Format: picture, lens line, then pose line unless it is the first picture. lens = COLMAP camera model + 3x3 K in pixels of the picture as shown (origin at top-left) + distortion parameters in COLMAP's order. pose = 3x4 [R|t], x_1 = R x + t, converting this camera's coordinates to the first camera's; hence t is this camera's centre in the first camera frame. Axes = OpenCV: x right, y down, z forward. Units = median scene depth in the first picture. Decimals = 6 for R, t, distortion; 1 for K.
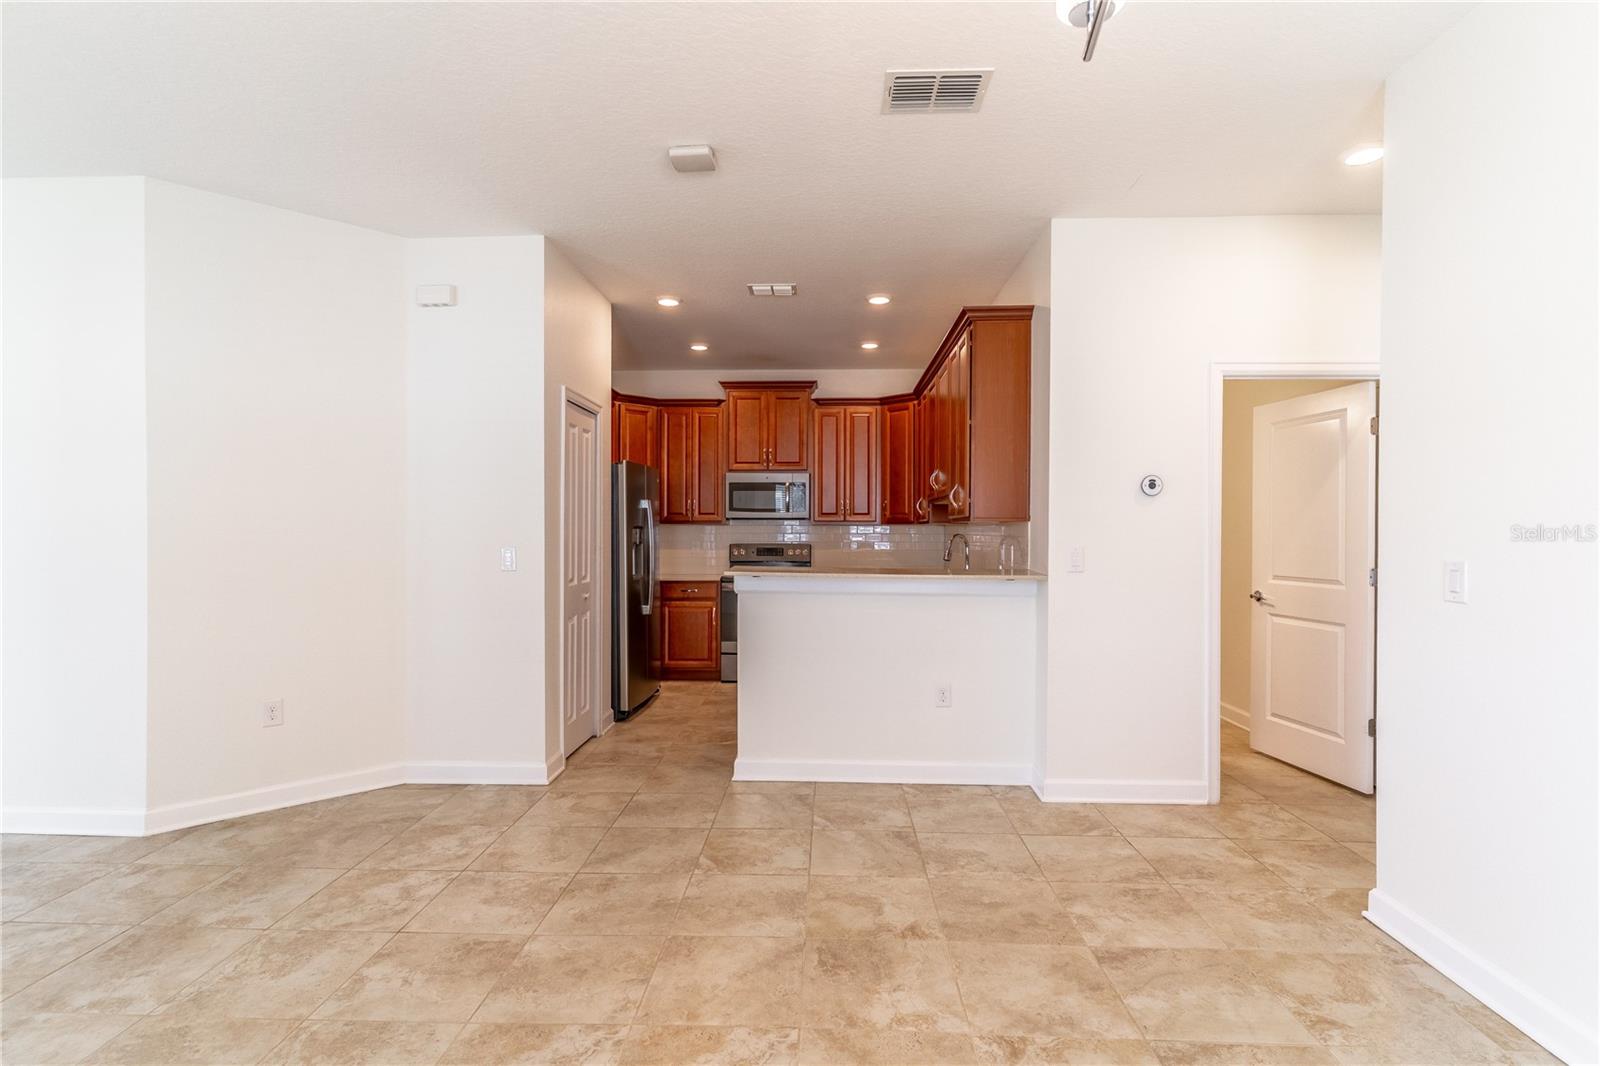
lens RADIAL K [[767.2, 0, 798.4], [0, 767.2, 535.4], [0, 0, 1]] dist [0.002895, 0.000251]
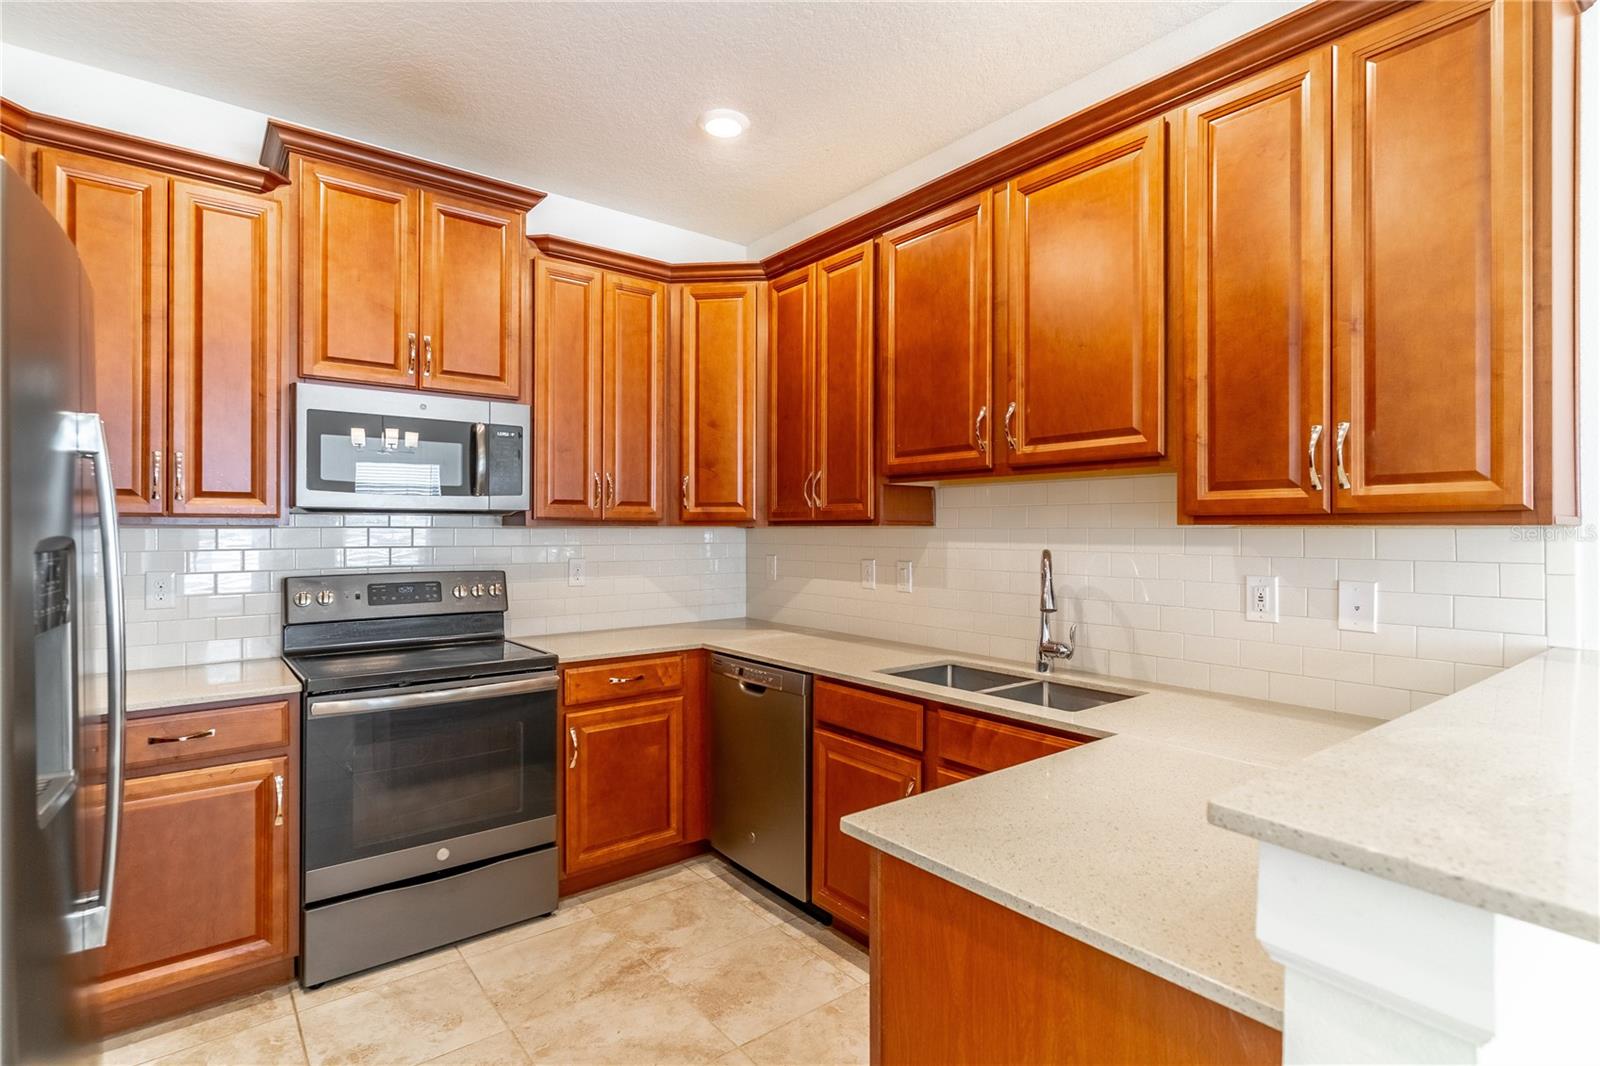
lens RADIAL K [[777.8, 0, 800.2], [0, 777.8, 527.7], [0, 0, 1]] dist [0.002506, 0.000366]
pose [[0.754928, -0.000622, 0.655808, -0.288430], [0.005147, 0.999974, -0.004976, -0.019549], [-0.655788, 0.007132, 0.754912, 1.067926]]
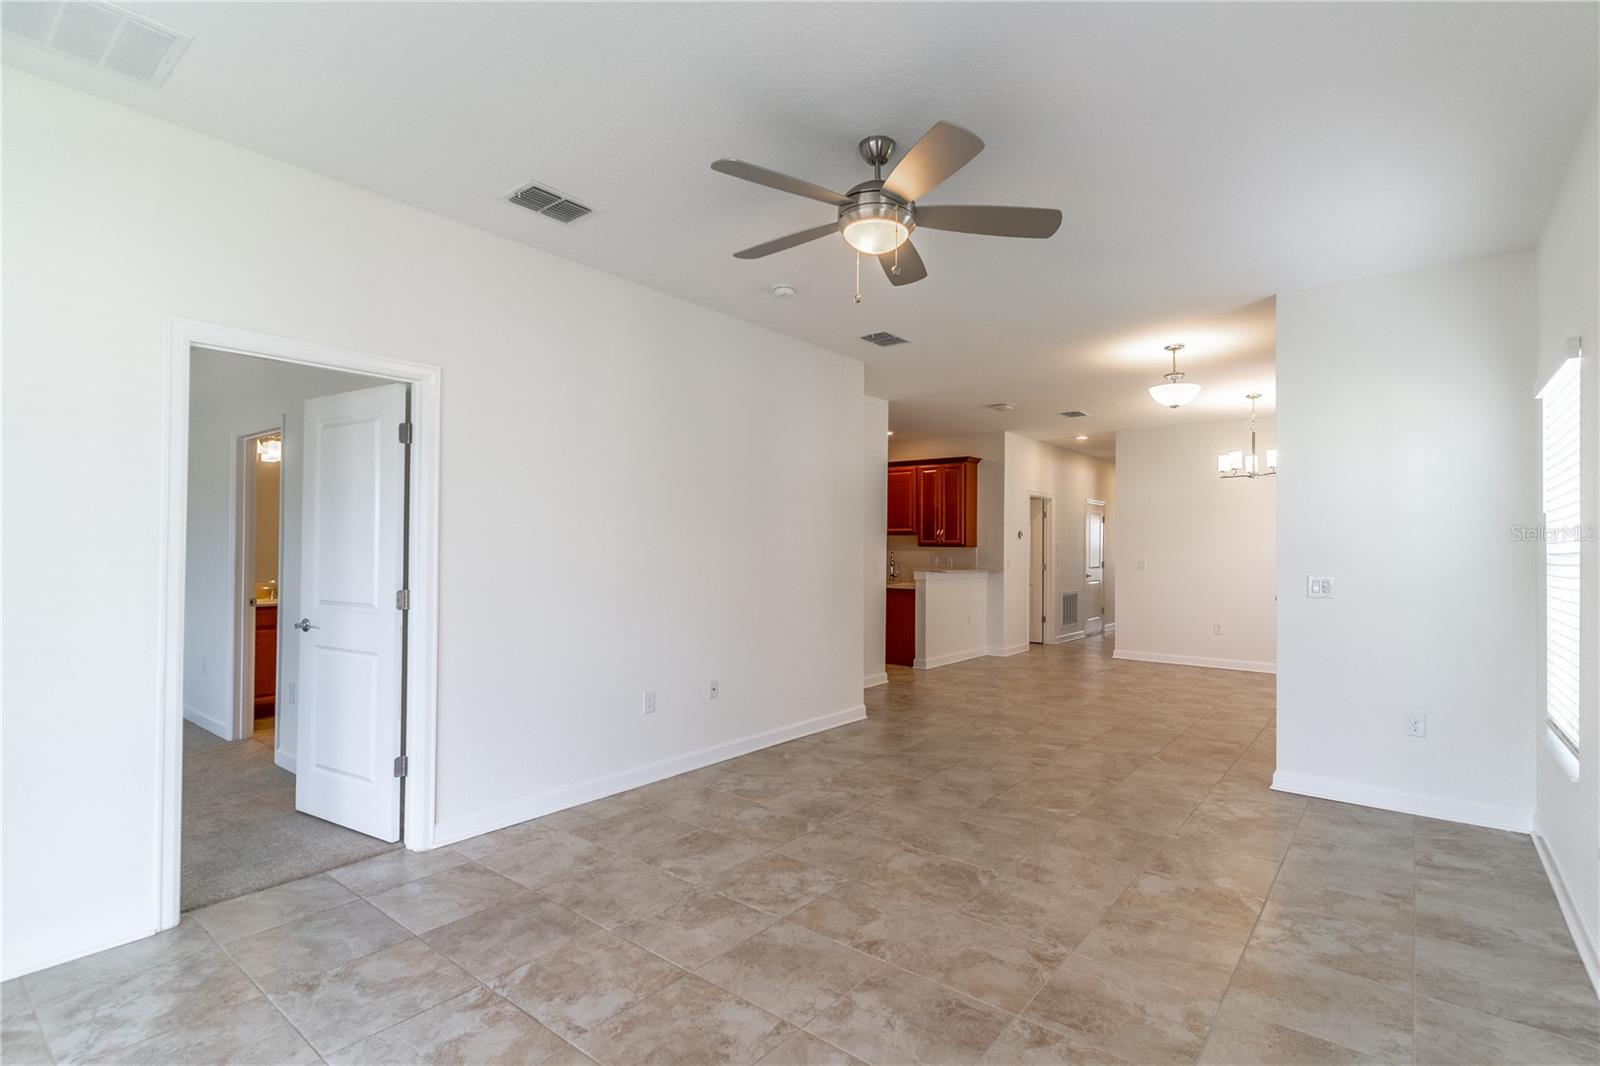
lens RADIAL K [[767.2, 0, 803.4], [0, 767.2, 537.0], [0, 0, 1]] dist [0.000604, 0.000577]
pose [[0.587722, 0.013044, 0.808958, -2.177426], [-0.001529, 0.999886, -0.015011, -0.014605], [-0.809061, 0.007586, 0.587675, 0.032767]]
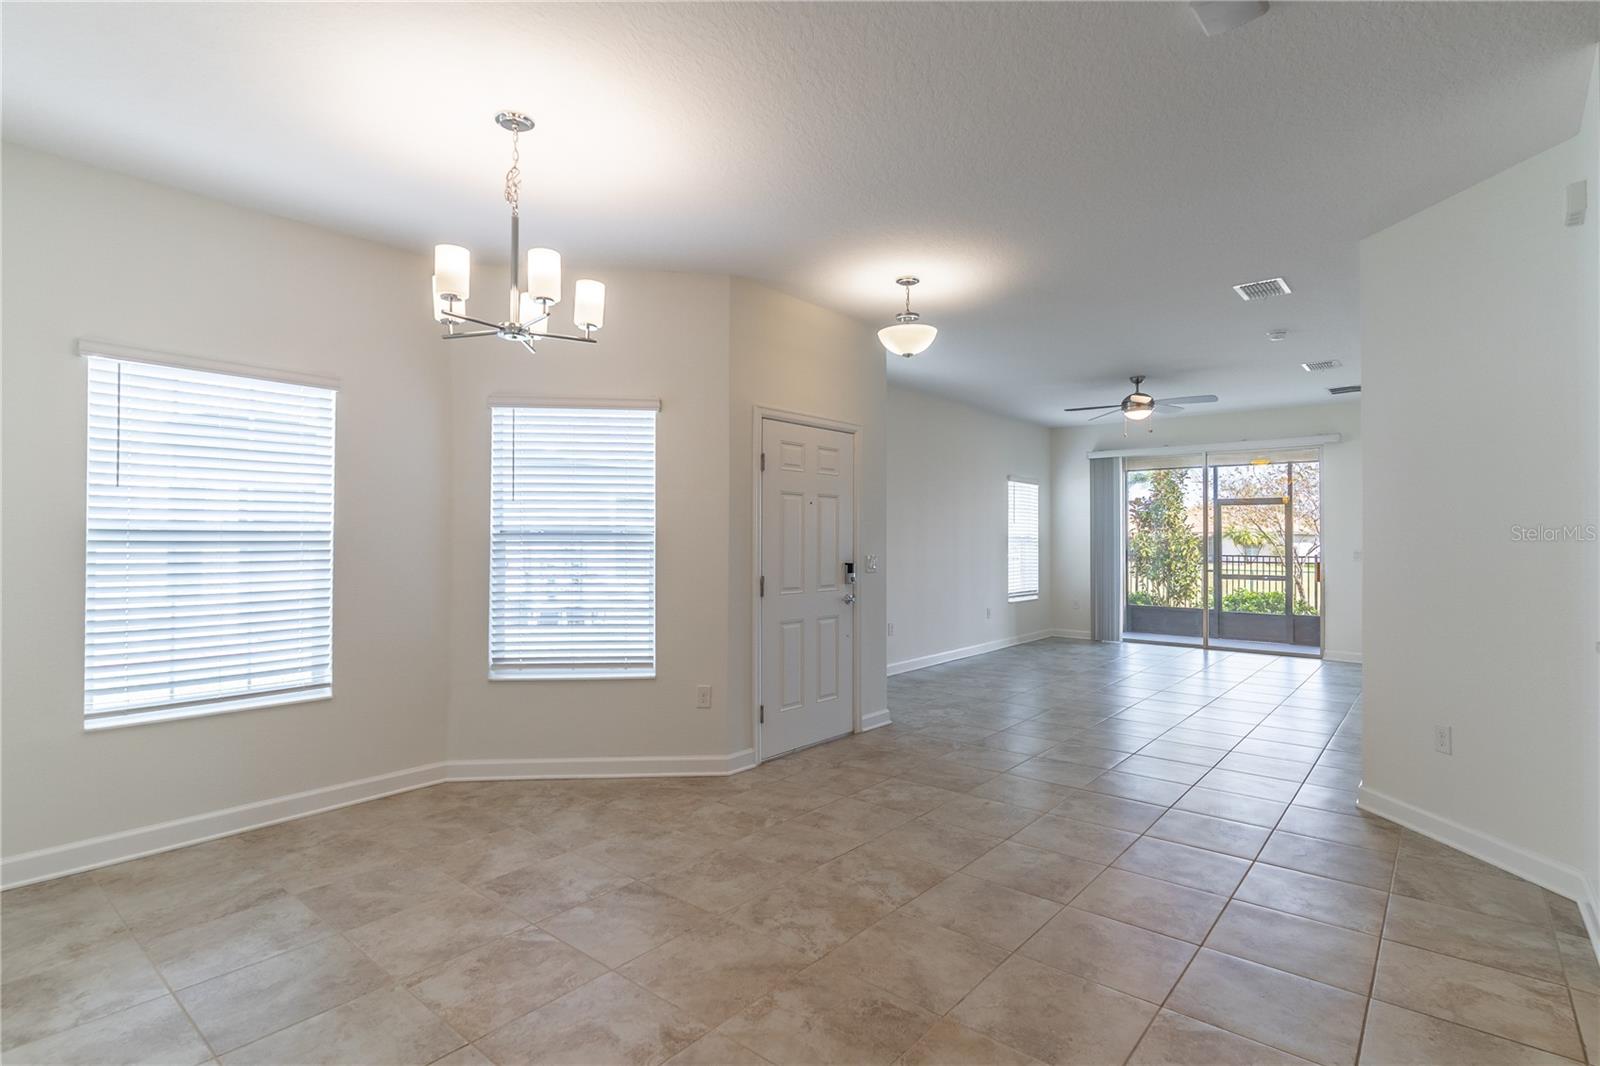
lens RADIAL K [[777.5, 0, 798.4], [0, 777.5, 538.5], [0, 0, 1]] dist [0.003211, 0.000176]
pose [[-0.613604, -0.003102, -0.789608, 0.535635], [-0.007027, 0.999974, 0.001532, -0.007952], [0.789583, 0.006489, -0.613610, 0.941442]]
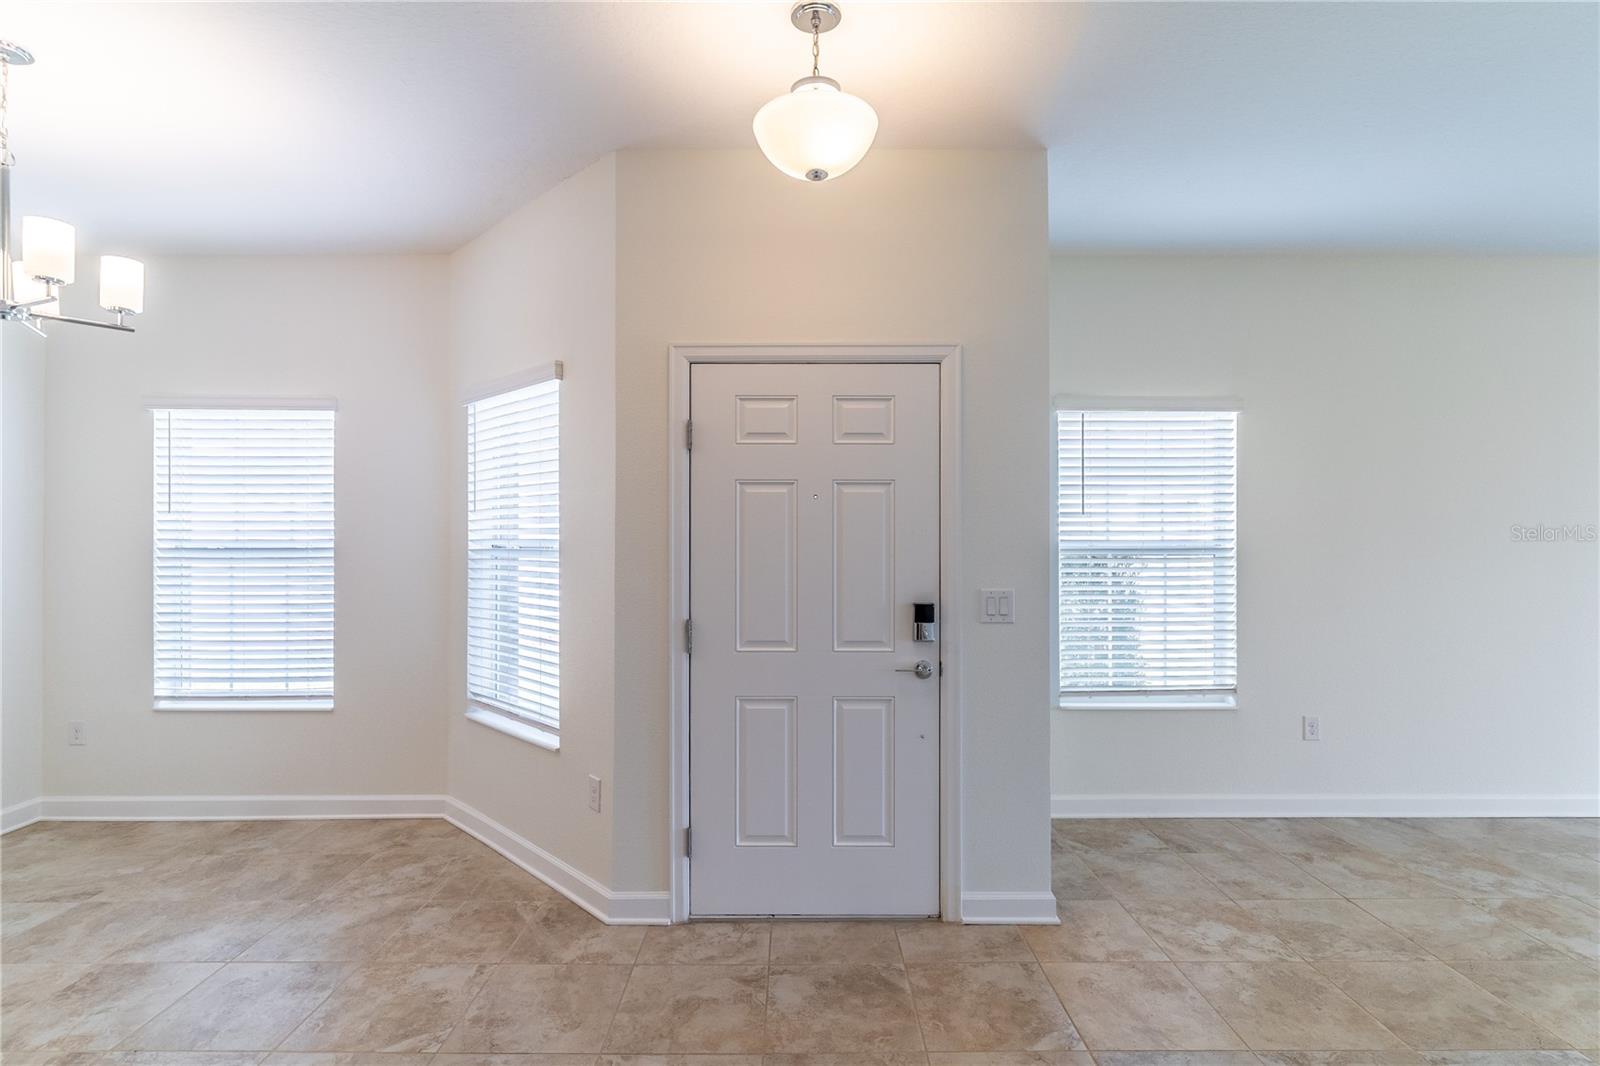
lens RADIAL K [[777.5, 0, 798.4], [0, 777.5, 538.5], [0, 0, 1]] dist [0.003211, 0.000176]
pose [[-0.999029, -0.001025, -0.044053, -0.494675], [-0.001145, 0.999996, 0.002711, -0.027604], [0.044050, 0.002759, -0.999026, 0.907008]]
